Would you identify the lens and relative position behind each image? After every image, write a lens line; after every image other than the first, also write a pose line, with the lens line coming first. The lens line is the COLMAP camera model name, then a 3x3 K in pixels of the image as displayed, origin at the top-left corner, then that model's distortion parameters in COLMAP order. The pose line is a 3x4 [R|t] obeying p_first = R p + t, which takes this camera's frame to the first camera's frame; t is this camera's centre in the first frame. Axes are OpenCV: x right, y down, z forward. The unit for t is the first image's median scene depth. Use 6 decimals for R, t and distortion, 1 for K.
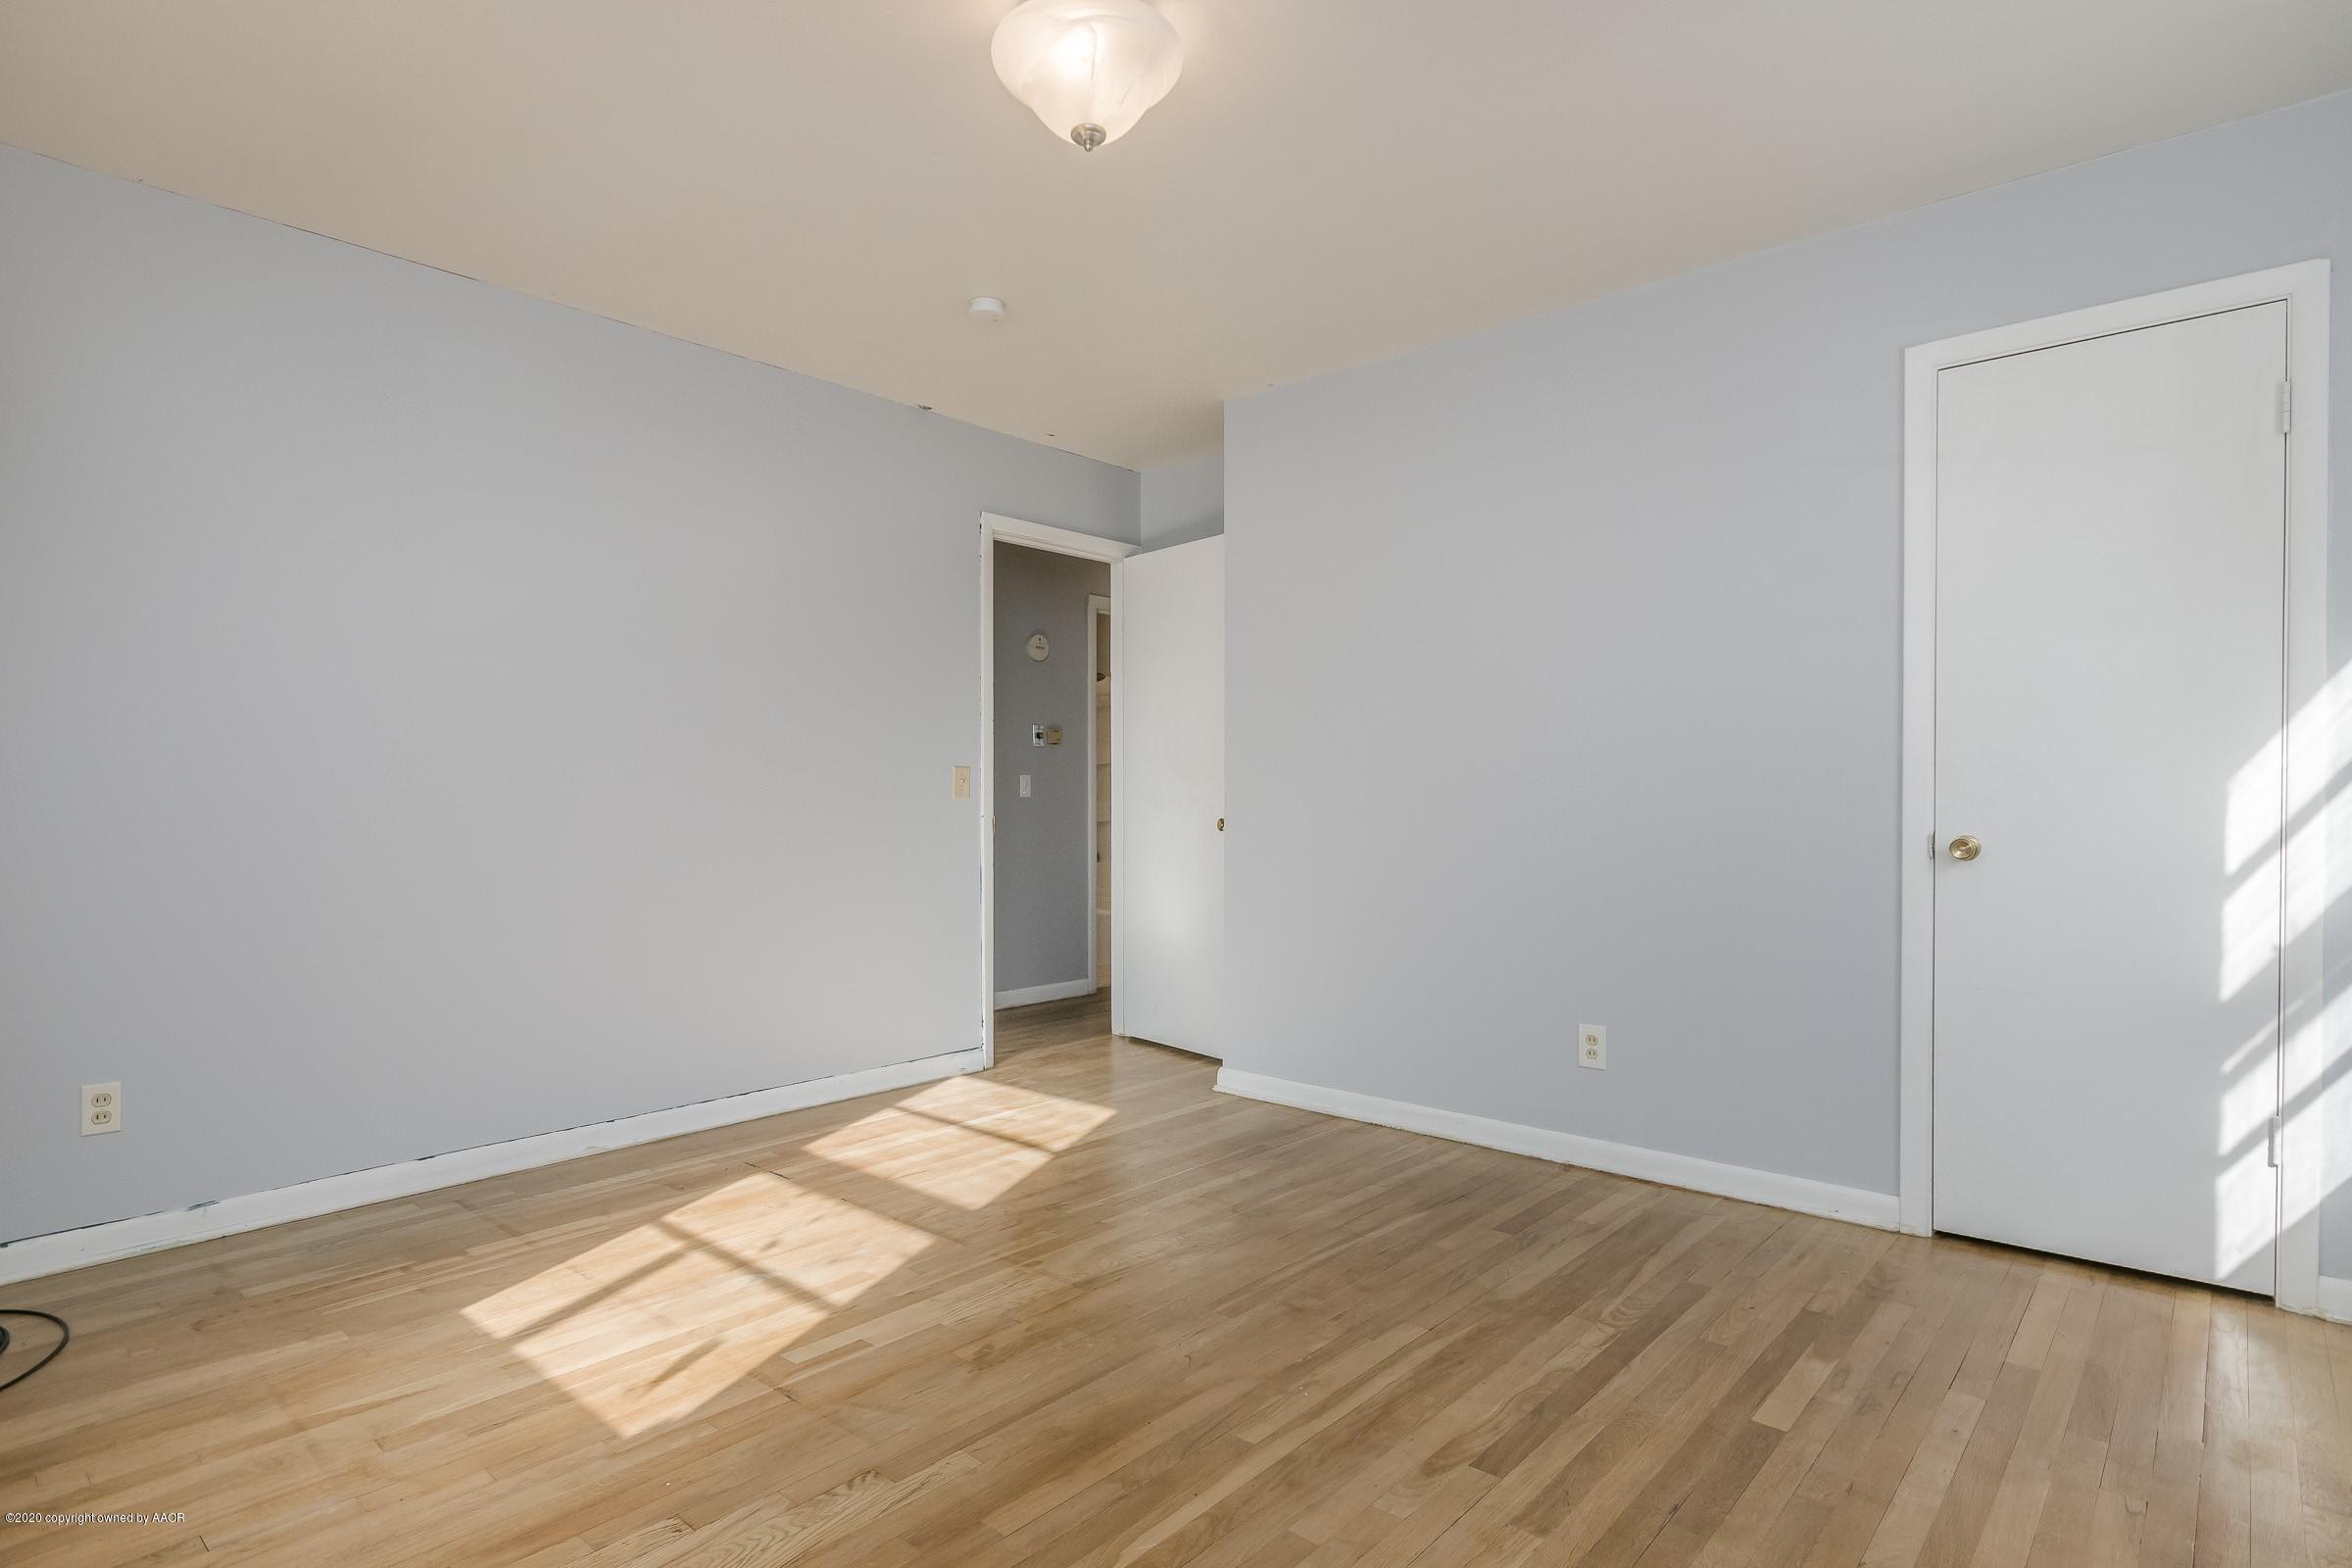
lens RADIAL K [[1212.4, 0, 1177.1], [0, 1212.4, 791.3], [0, 0, 1]] dist [0.004281, -0.000812]
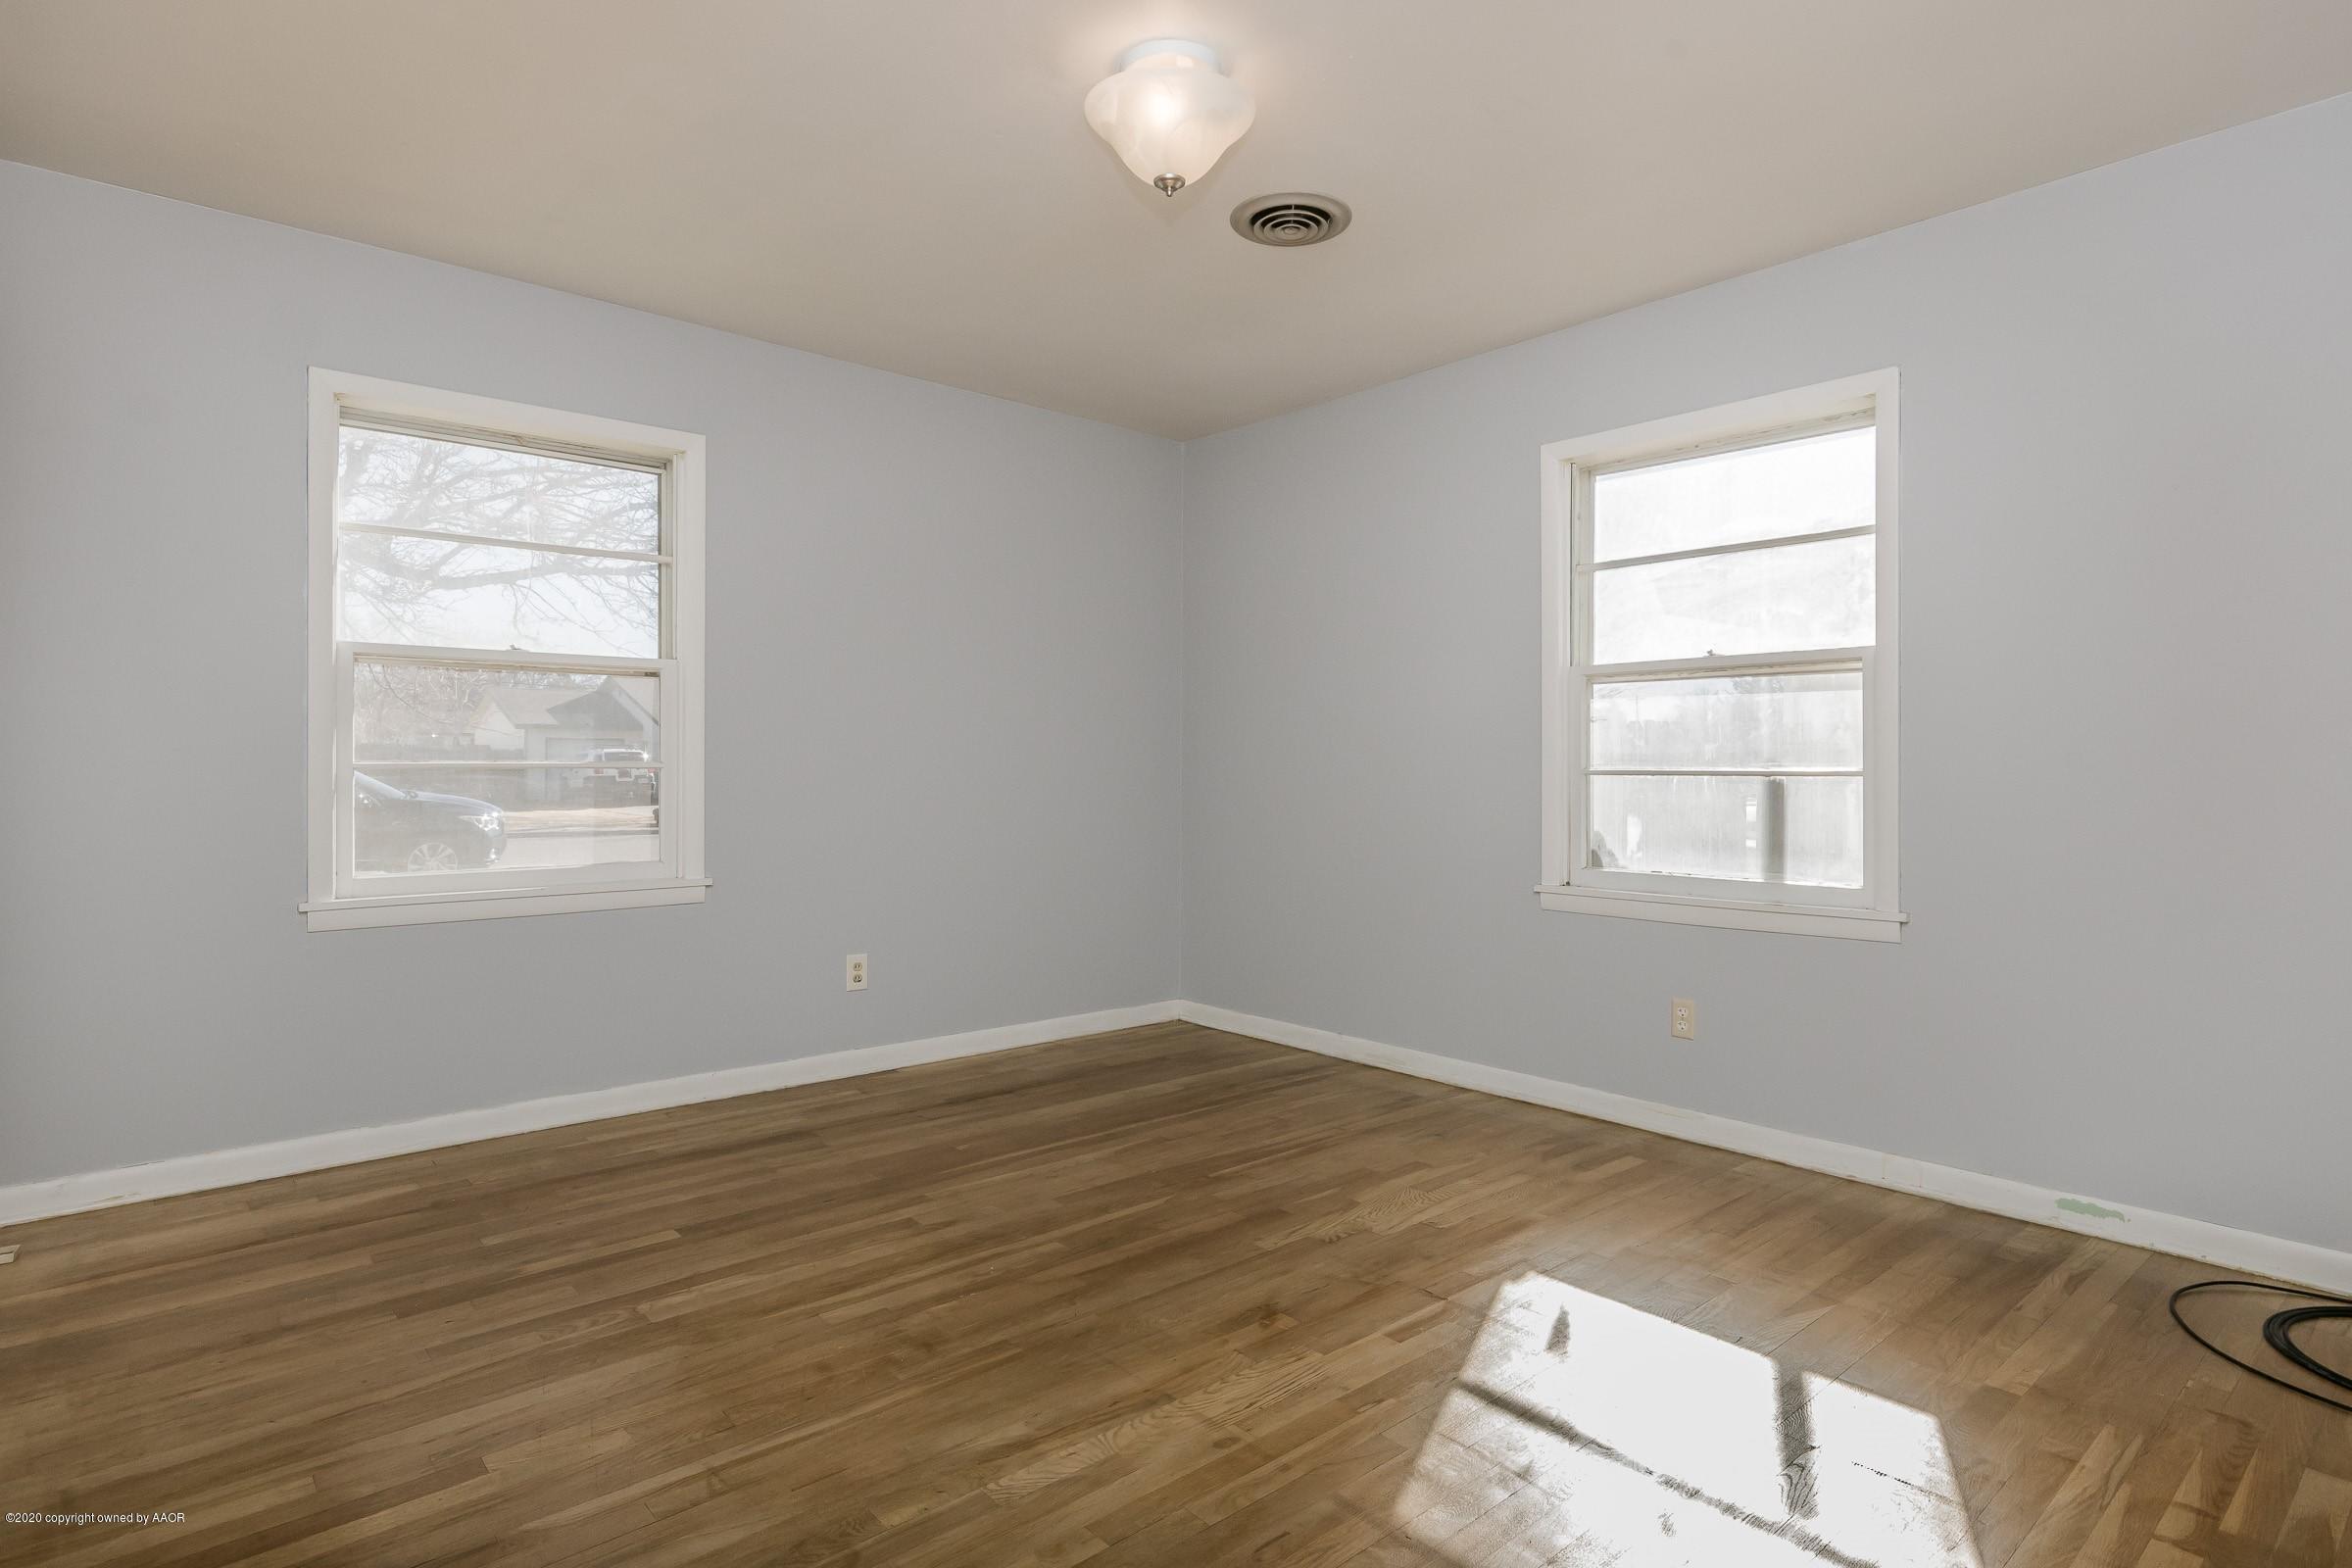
lens RADIAL K [[1212.4, 0, 1174.5], [0, 1212.4, 779.1], [0, 0, 1]] dist [0.004281, -0.000812]
pose [[-0.991313, -0.003822, 0.131470, -0.216962], [-0.003512, 0.999990, 0.002592, 0.008168], [-0.131479, 0.002108, -0.991317, 2.048329]]
